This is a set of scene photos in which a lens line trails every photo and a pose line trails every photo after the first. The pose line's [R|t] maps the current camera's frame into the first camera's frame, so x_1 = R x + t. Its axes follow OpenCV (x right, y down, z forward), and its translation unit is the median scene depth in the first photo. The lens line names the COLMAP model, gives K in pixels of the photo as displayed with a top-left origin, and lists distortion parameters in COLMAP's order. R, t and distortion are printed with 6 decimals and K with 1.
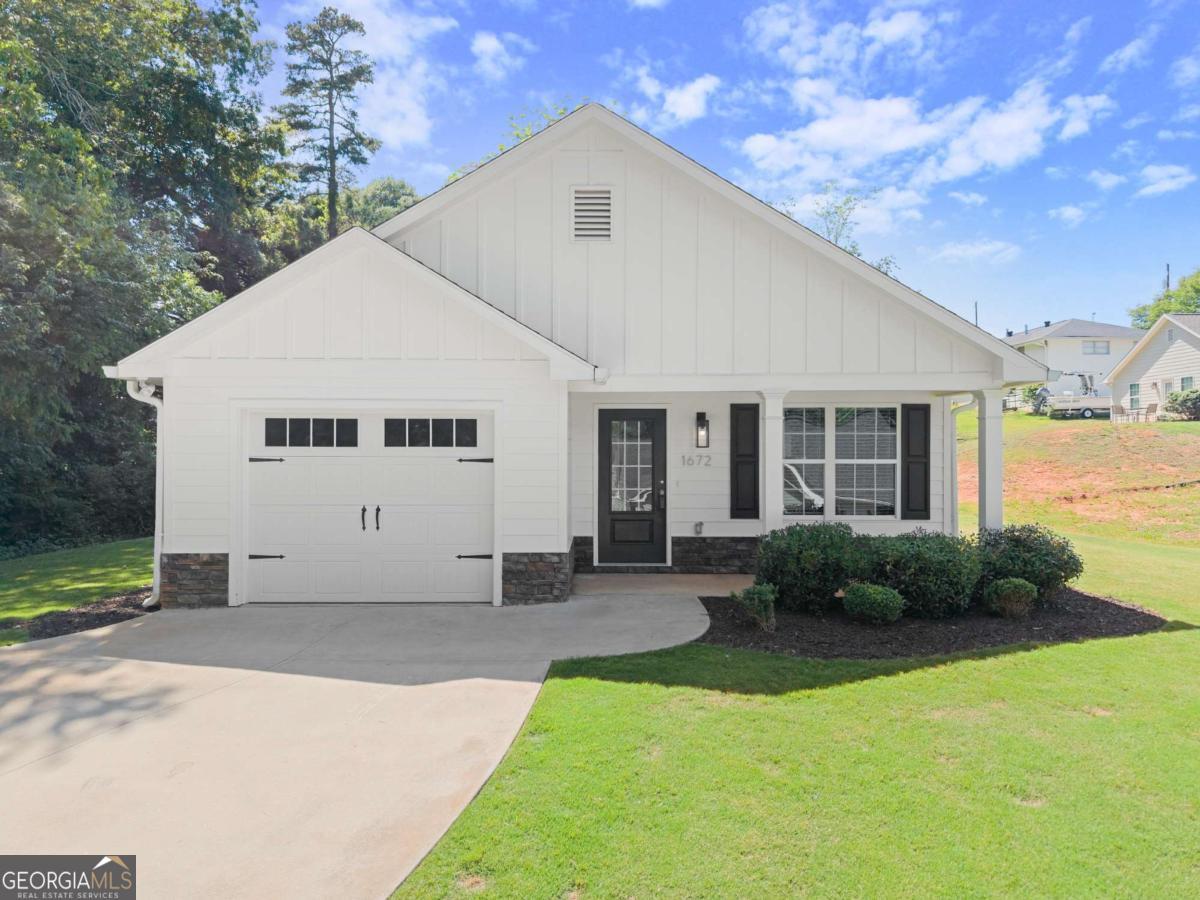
lens RADIAL K [[786.4, 0, 614.8], [0, 786.4, 445.3], [0, 0, 1]] dist [0.003018, -0.003003]
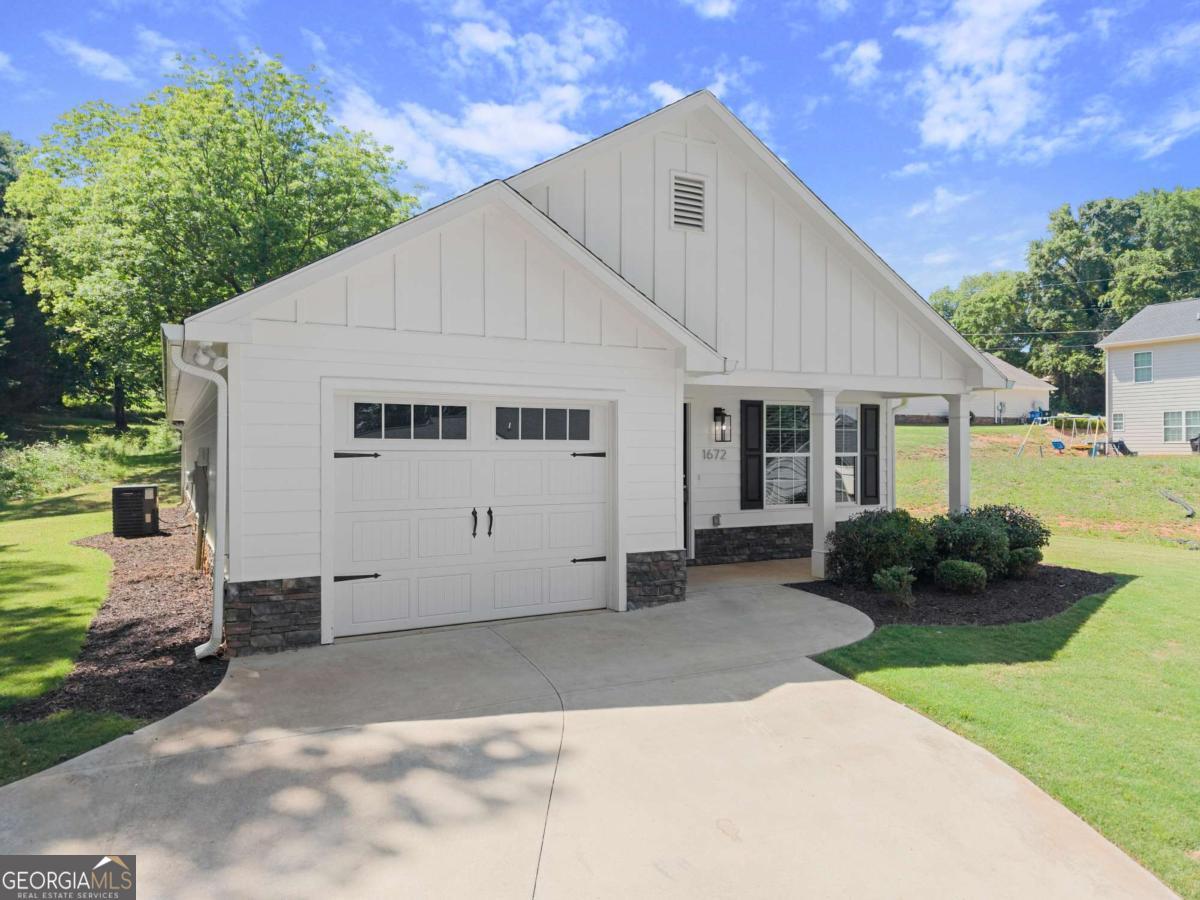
lens RADIAL K [[790.2, 0, 600.0], [0, 790.2, 450.0], [0, 0, 1]] dist [0.055146, -0.075229]
pose [[0.891198, -0.001141, 0.453613, -0.574135], [-0.004508, 0.999925, 0.011371, 0.003258], [-0.453592, -0.012179, 0.891126, 0.172671]]
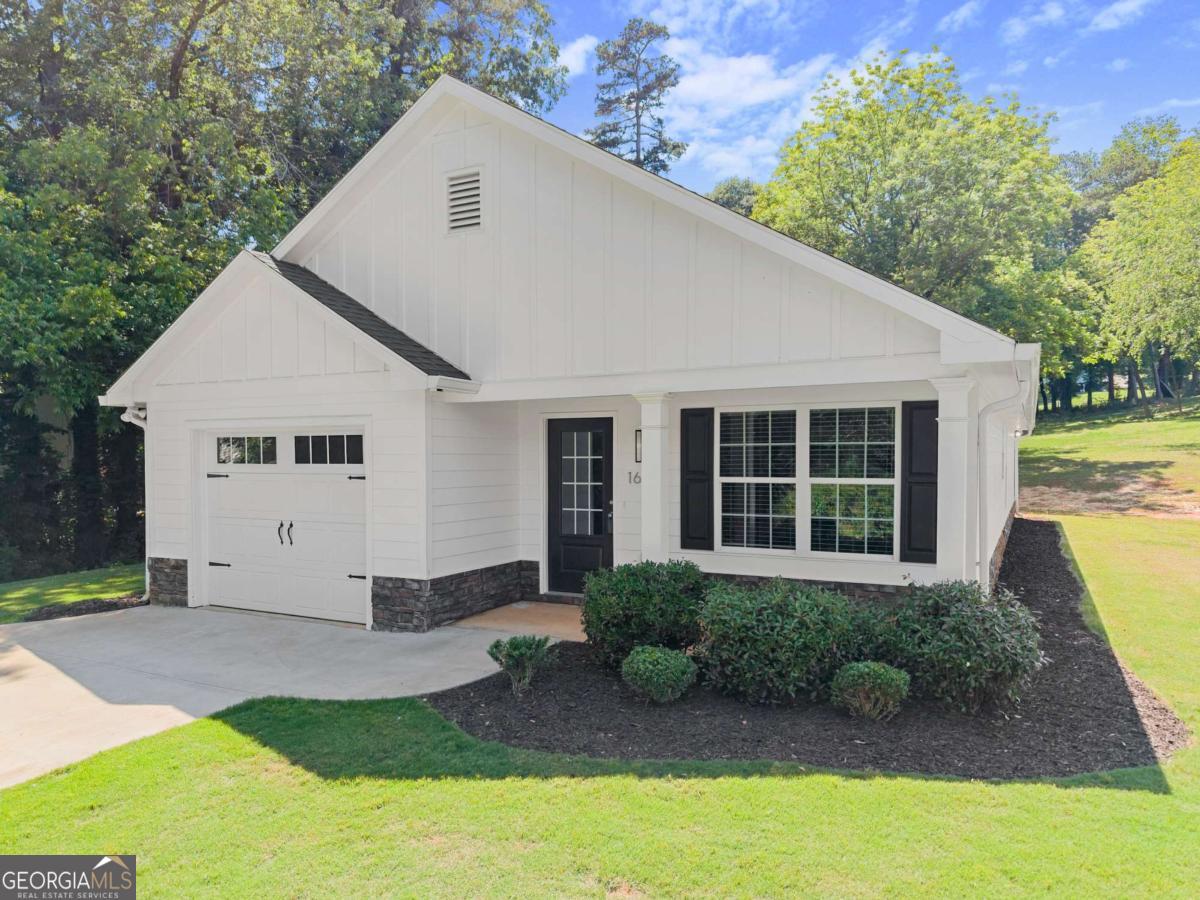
lens RADIAL K [[801.6, 0, 651.2], [0, 801.6, 493.9], [0, 0, 1]] dist [-0.026348, -0.000579]
pose [[0.893957, 0.017876, -0.447797, 0.569601], [0.007776, 0.998435, 0.055383, -0.012532], [0.448086, -0.052992, 0.892419, 0.280000]]
